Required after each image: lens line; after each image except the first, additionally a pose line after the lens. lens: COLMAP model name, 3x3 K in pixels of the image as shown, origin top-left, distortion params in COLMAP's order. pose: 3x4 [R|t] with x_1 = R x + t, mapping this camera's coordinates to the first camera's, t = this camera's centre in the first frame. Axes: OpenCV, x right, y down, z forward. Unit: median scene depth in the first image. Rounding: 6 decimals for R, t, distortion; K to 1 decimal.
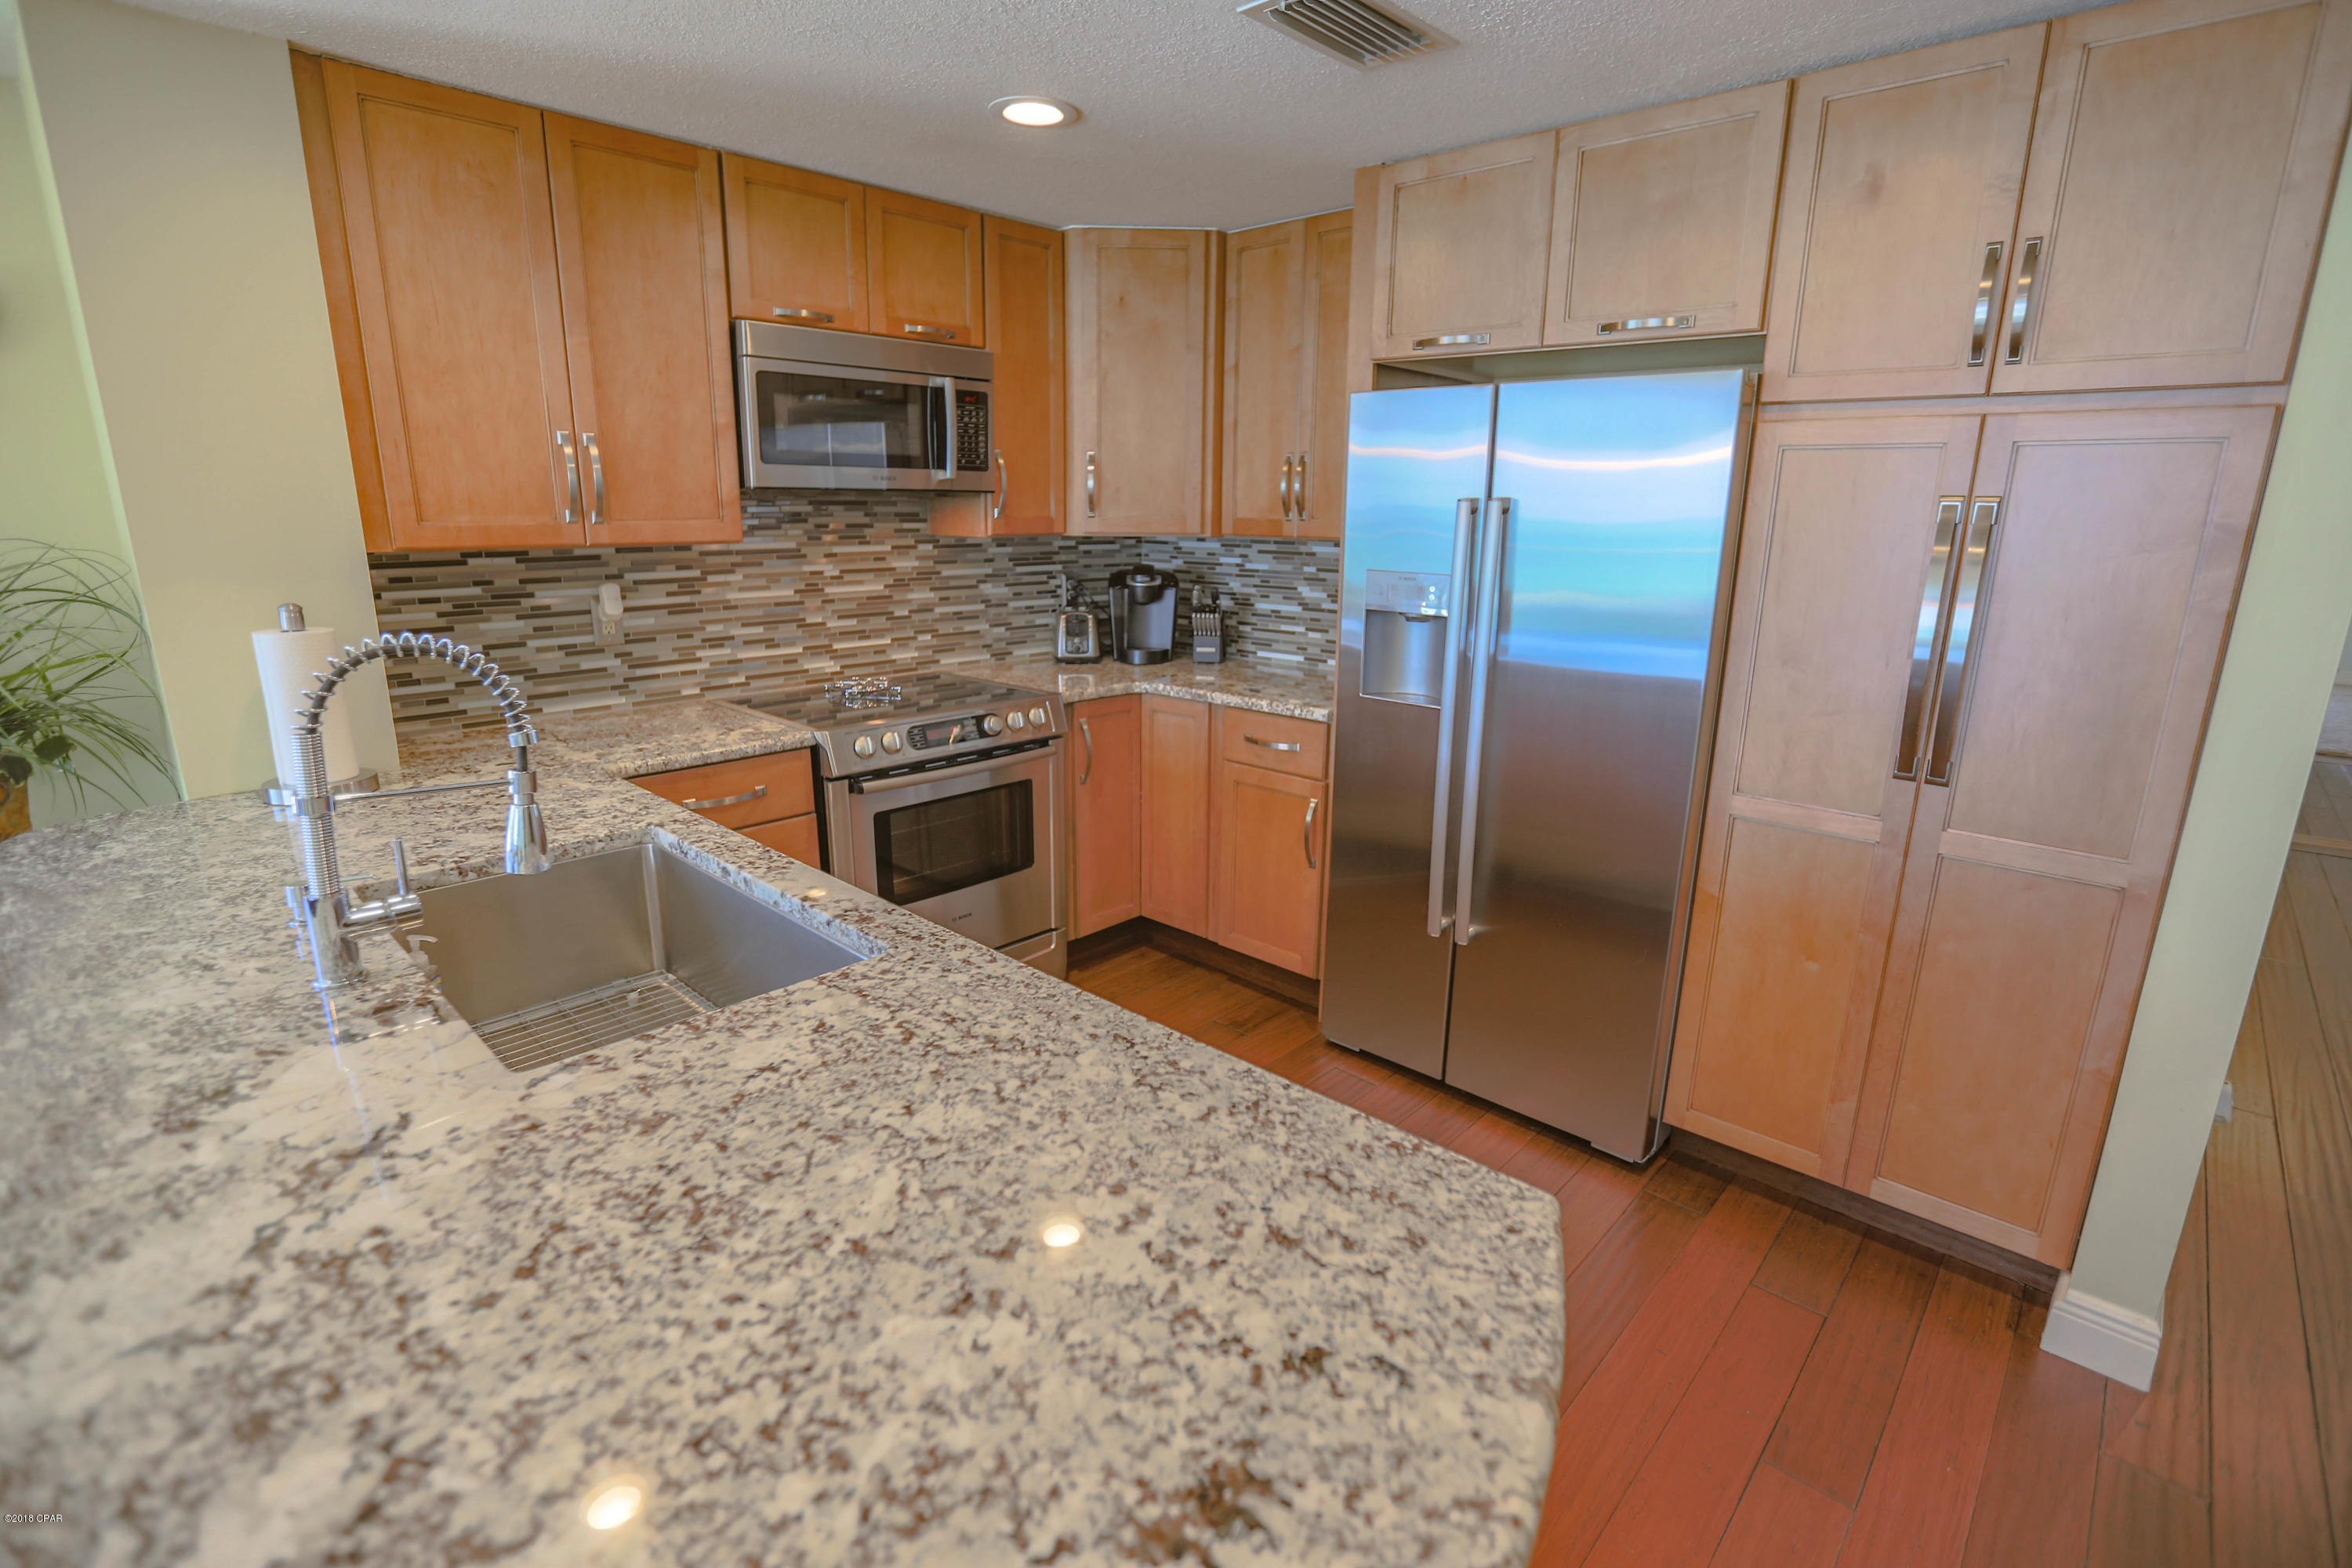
lens RADIAL K [[1079.0, 0, 1176.9], [0, 1079.0, 775.9], [0, 0, 1]] dist [-0.051644, 0.020452]
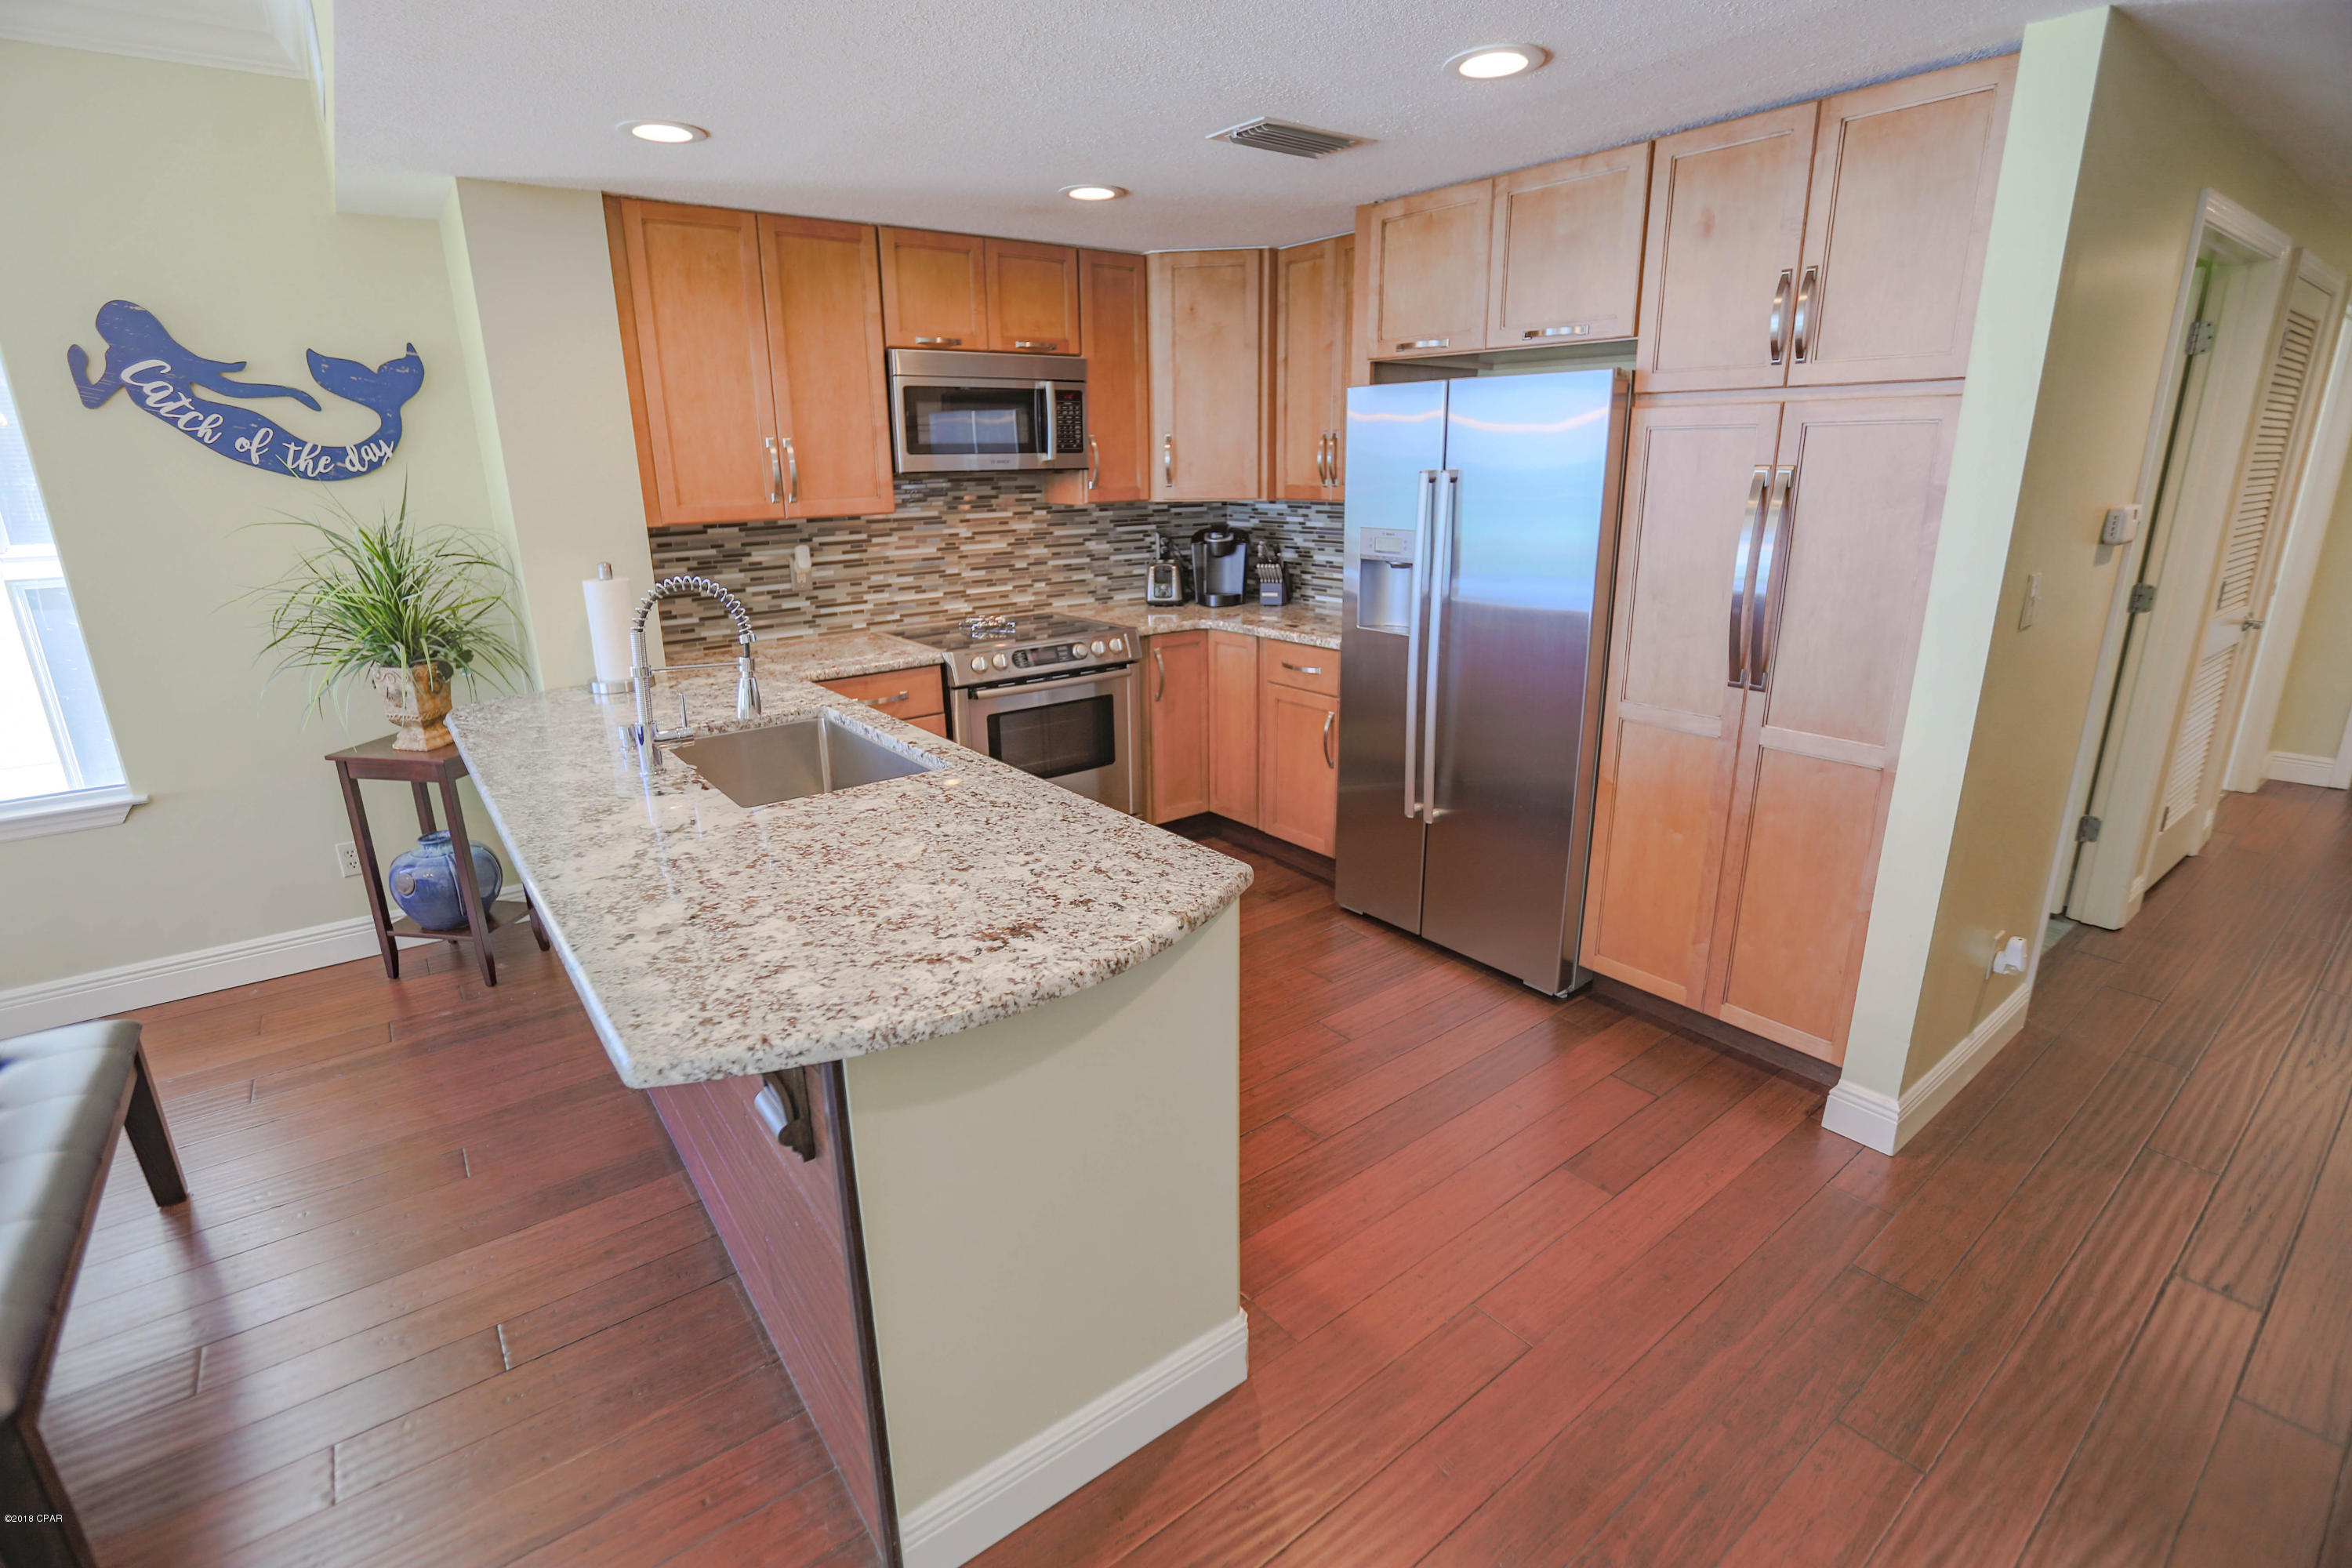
lens RADIAL K [[1079.0, 0, 1176.9], [0, 1079.0, 775.9], [0, 0, 1]] dist [-0.051644, 0.020452]
pose [[0.986682, 0.021835, -0.161189, 0.186756], [-0.015178, 0.998985, 0.042418, 0.054624], [0.161951, -0.039406, 0.986012, -0.319326]]
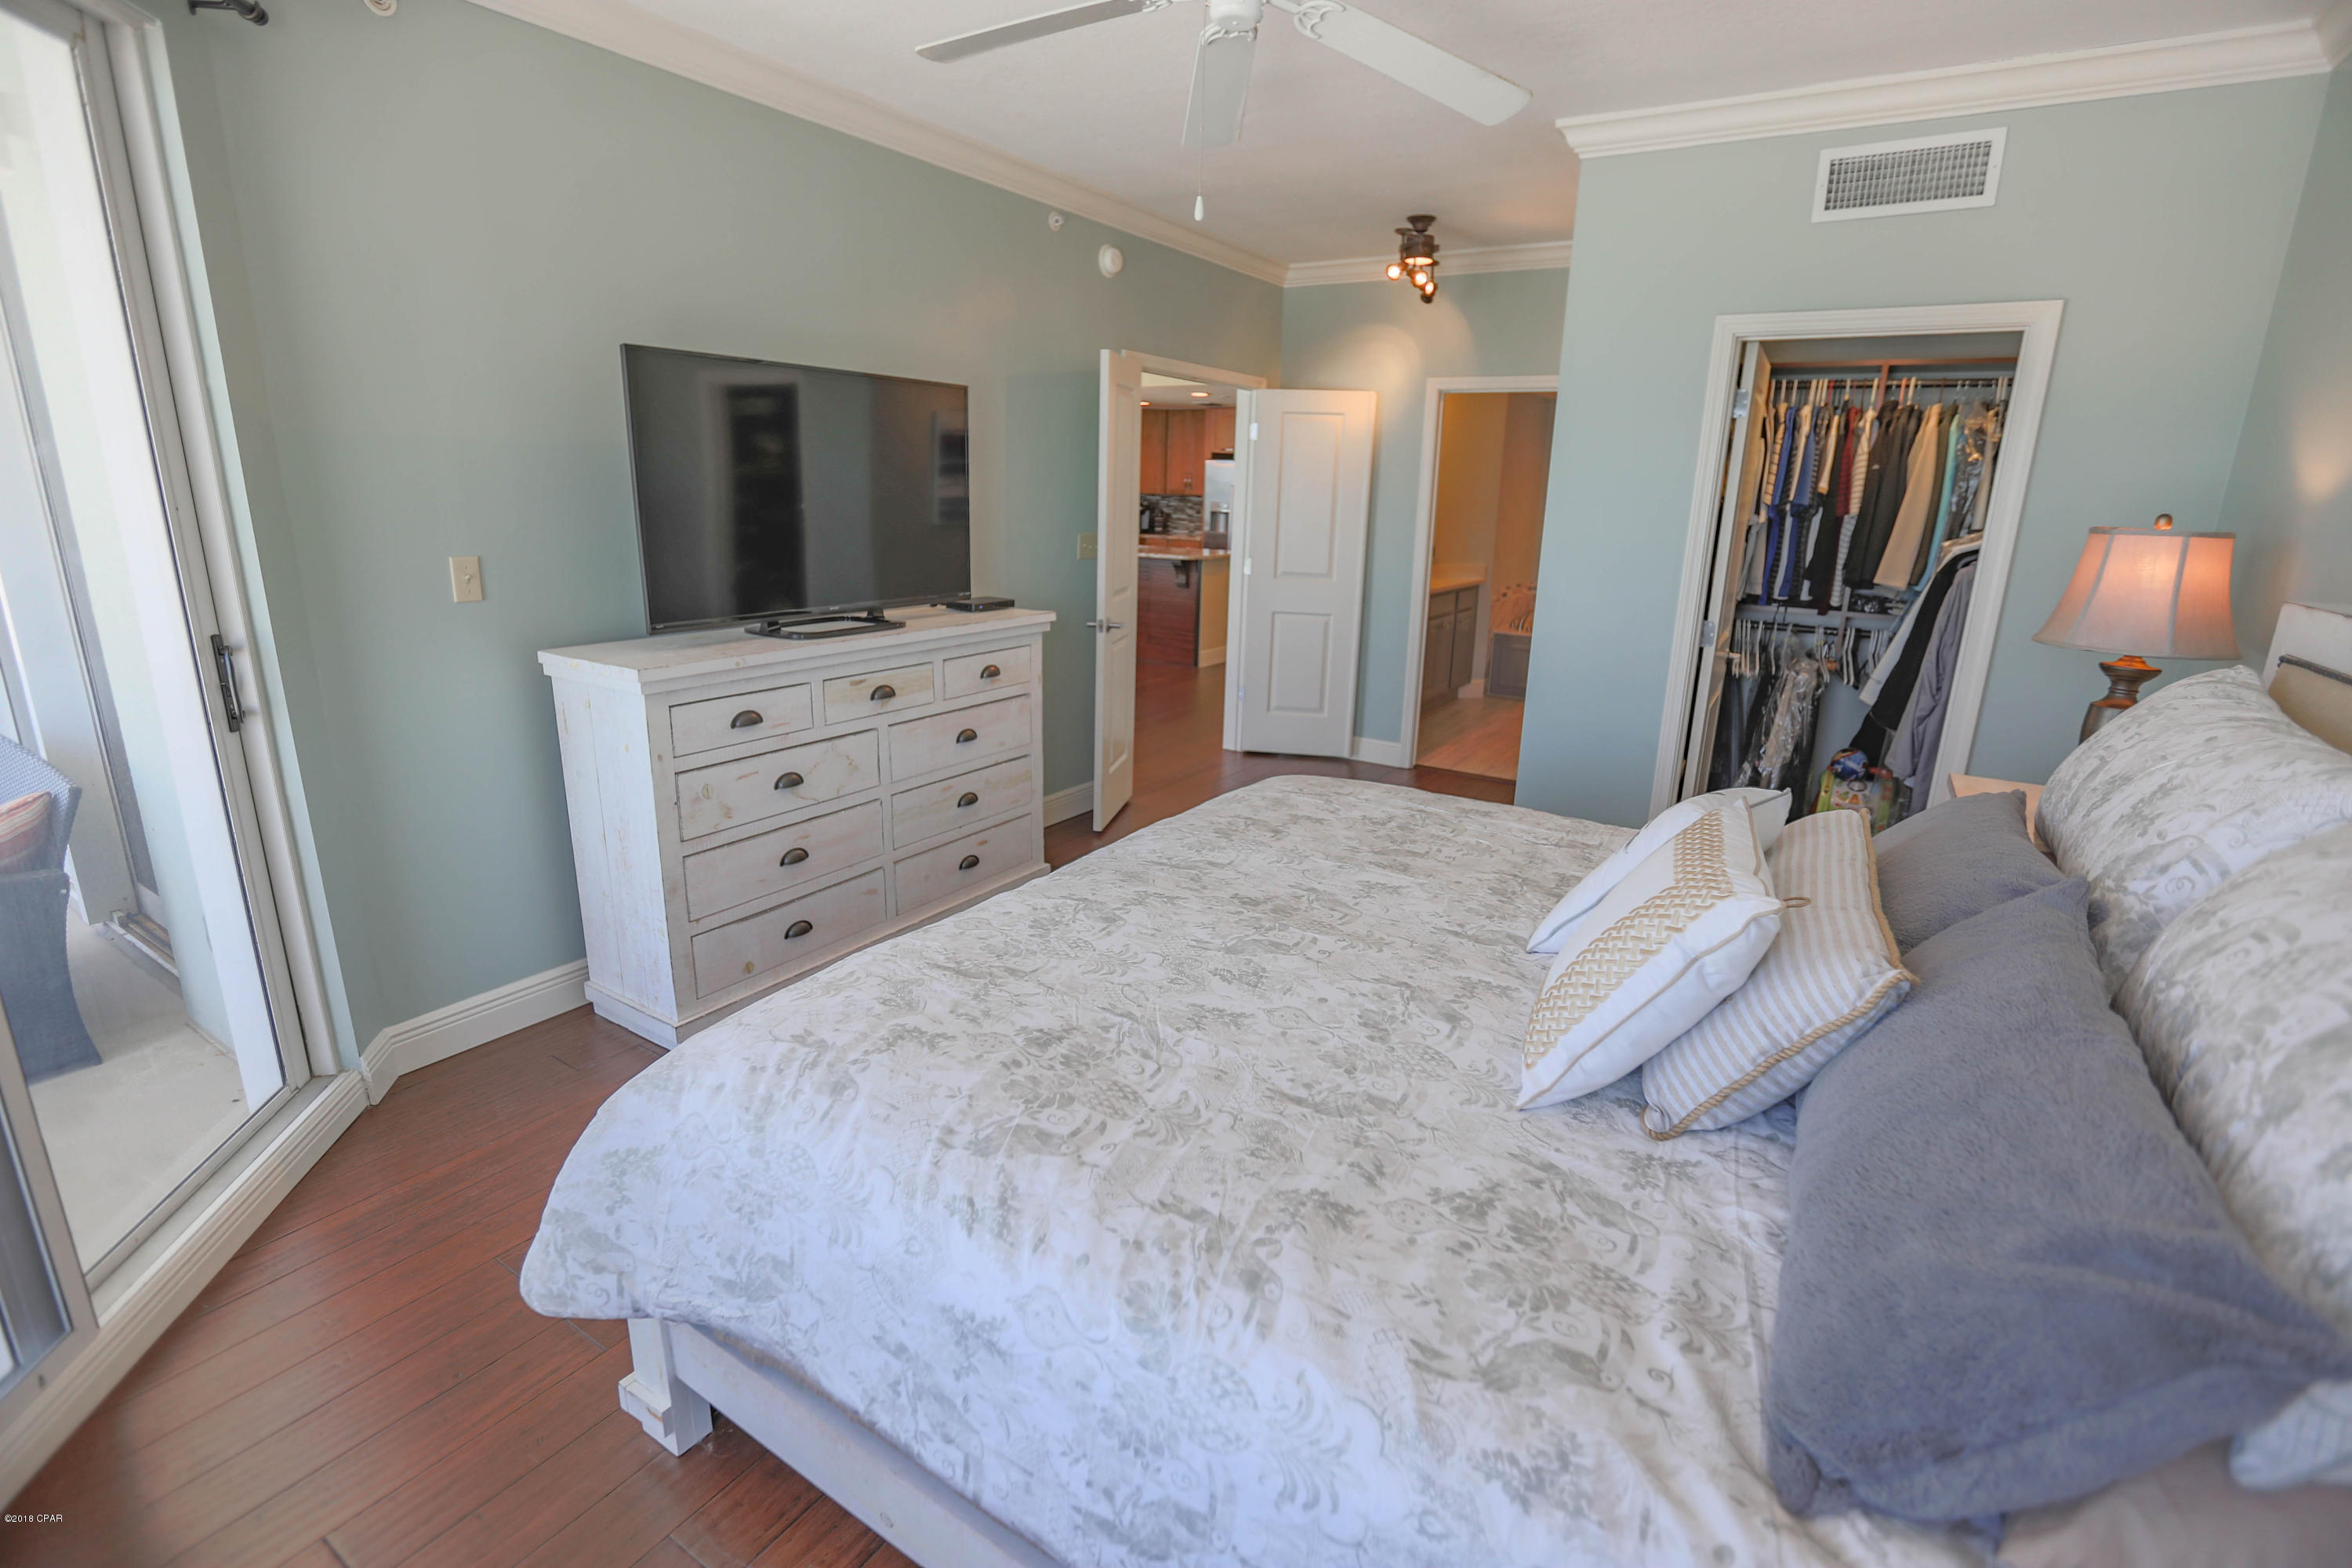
lens RADIAL K [[1068.5, 0, 1180.0], [0, 1068.5, 764.5], [0, 0, 1]] dist [-0.042745, 0.013413]
pose [[0.982000, -0.035287, 0.185555, -0.814802], [0.031643, 0.999244, 0.022565, 0.799294], [-0.186211, -0.016288, 0.982375, -3.354276]]
